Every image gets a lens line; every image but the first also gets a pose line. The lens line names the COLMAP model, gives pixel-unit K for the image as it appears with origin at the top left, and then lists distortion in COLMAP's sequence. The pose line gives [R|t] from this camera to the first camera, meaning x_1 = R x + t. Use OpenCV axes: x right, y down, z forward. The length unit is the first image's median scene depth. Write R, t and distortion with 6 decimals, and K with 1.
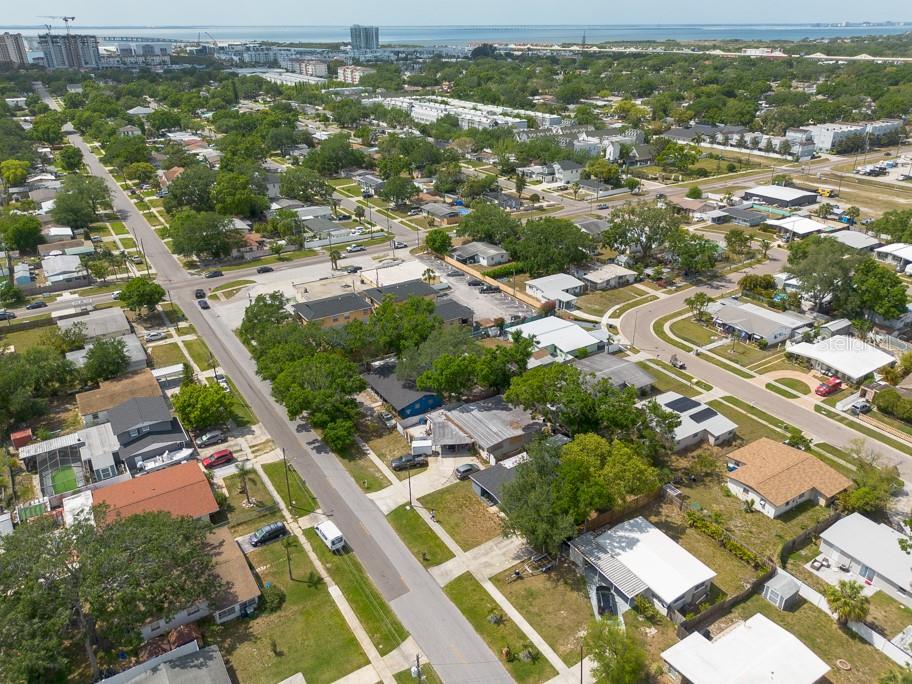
lens RADIAL K [[654.1, 0, 451.7], [0, 654.1, 343.4], [0, 0, 1]] dist [0.040373, -0.039139]
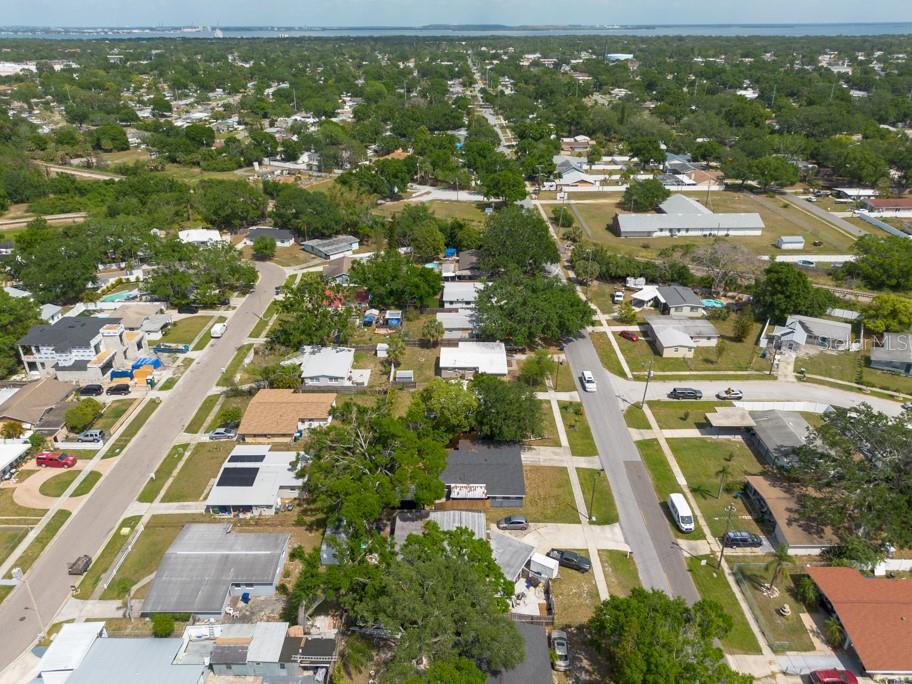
lens RADIAL K [[654.1, 0, 459.2], [0, 654.1, 344.9], [0, 0, 1]] dist [0.040373, -0.039139]
pose [[-0.846029, -0.224251, 0.483681, -0.233122], [0.237608, 0.653550, 0.718620, -0.499568], [-0.477260, 0.722900, -0.499638, 1.041414]]
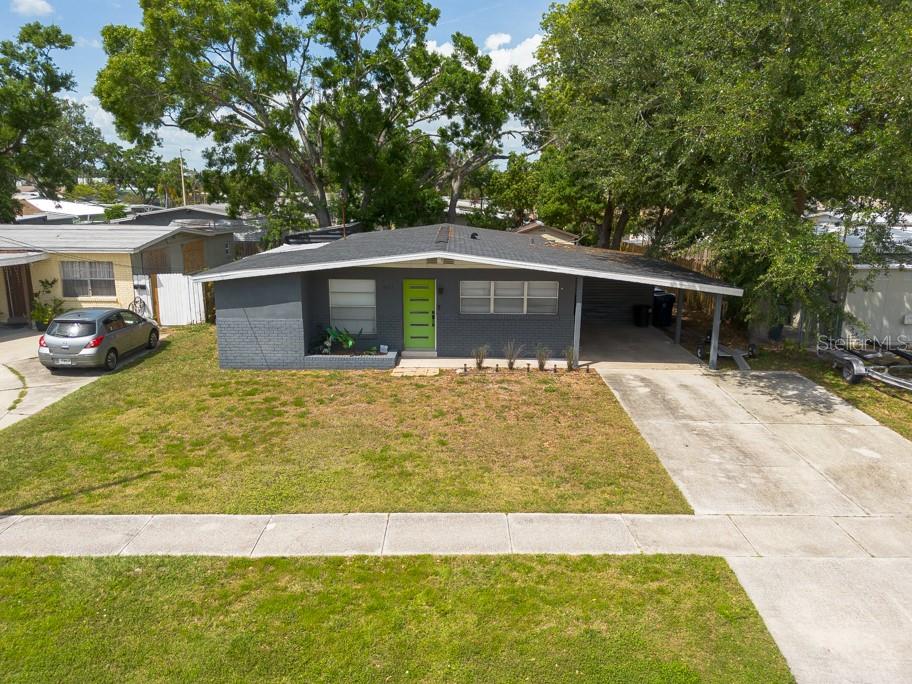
lens RADIAL K [[686.3, 0, 458.4], [0, 686.3, 342.9], [0, 0, 1]] dist [0.029899, -0.006181]
pose [[0.526667, -0.170693, 0.832758, -0.069180], [0.355318, 0.934154, -0.033240, 0.189630], [-0.772251, 0.313400, 0.552638, 0.648797]]
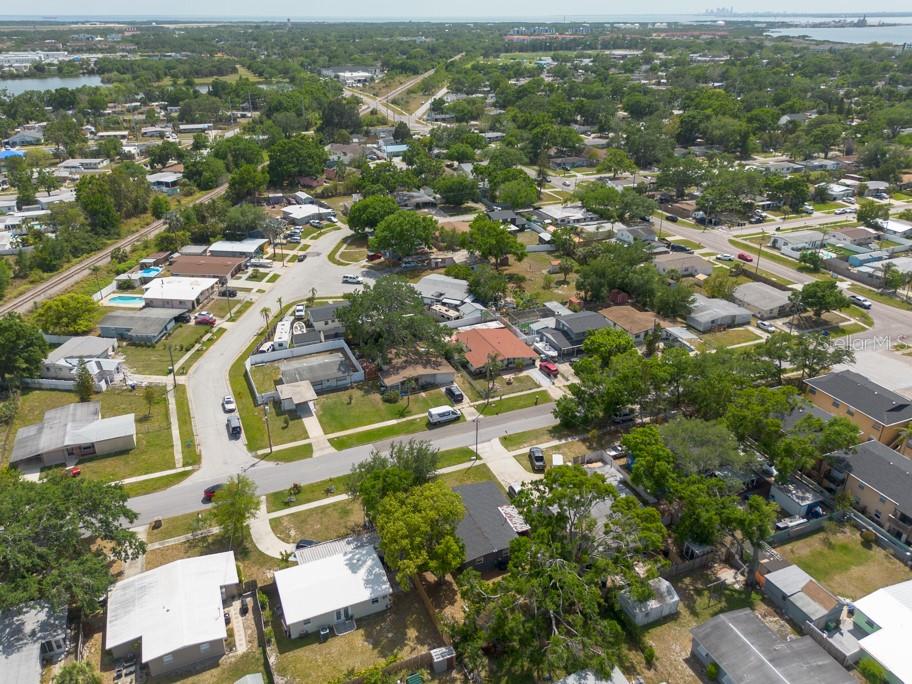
lens RADIAL K [[654.1, 0, 449.0], [0, 654.1, 347.2], [0, 0, 1]] dist [0.040373, -0.039139]
pose [[-0.147976, 0.446492, -0.882467, 0.619173], [-0.428494, 0.775247, 0.464095, -0.288871], [0.891345, 0.446807, 0.076601, 0.592525]]
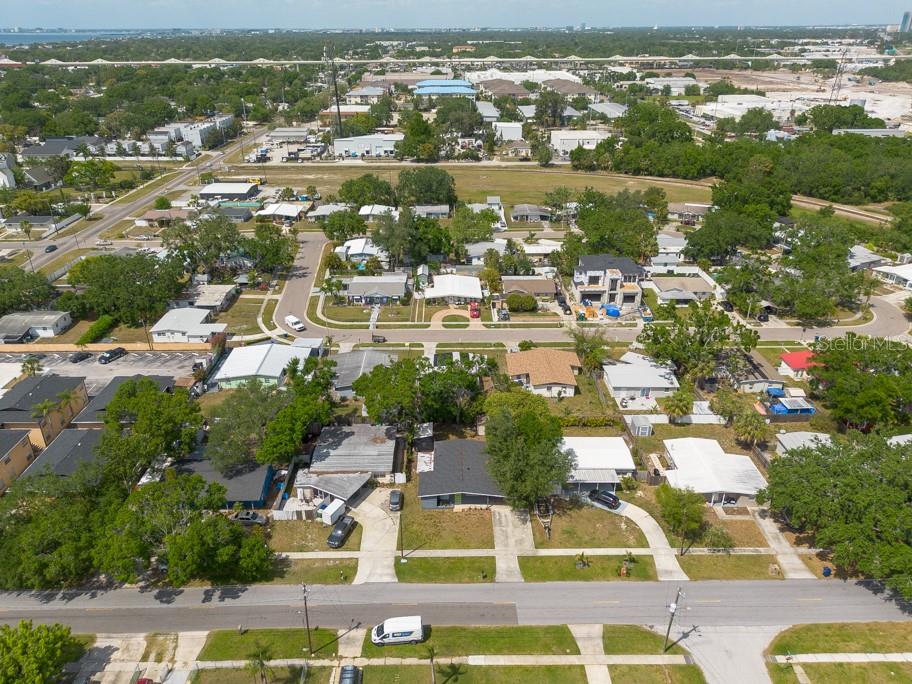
lens RADIAL K [[654.1, 0, 443.5], [0, 654.1, 356.8], [0, 0, 1]] dist [0.040373, -0.039139]
pose [[0.528782, -0.375071, 0.761388, -0.461823], [0.368306, 0.909601, 0.192294, -0.117461], [-0.764683, 0.178742, 0.619122, 0.260700]]
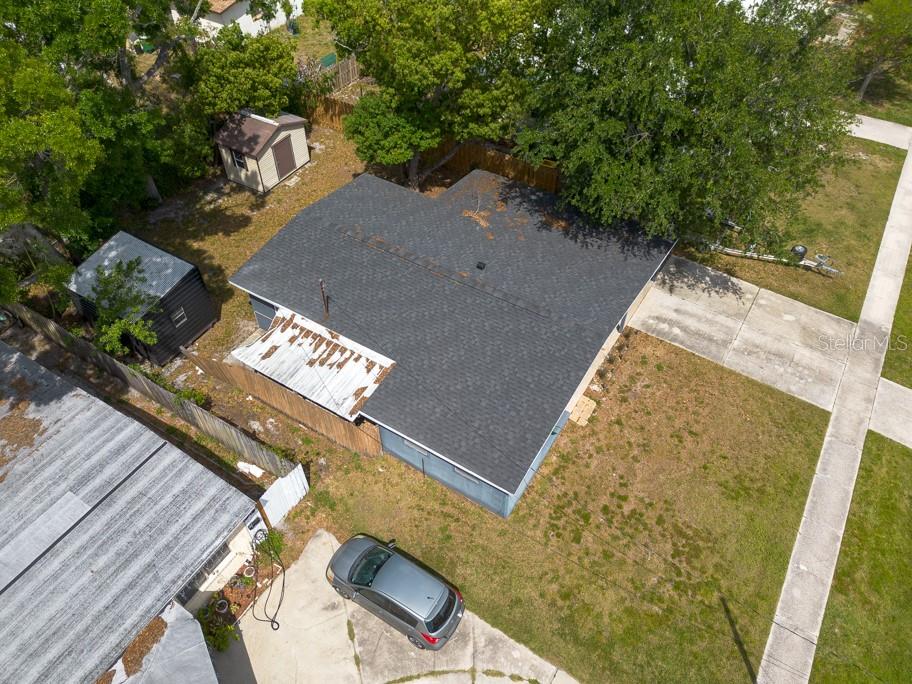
lens RADIAL K [[654.1, 0, 459.9], [0, 654.1, 344.7], [0, 0, 1]] dist [0.040373, -0.039139]
pose [[-0.441764, -0.654535, 0.613538, -0.042509], [0.392588, 0.473889, 0.788228, 0.017730], [-0.806672, 0.589078, 0.047615, 0.745043]]
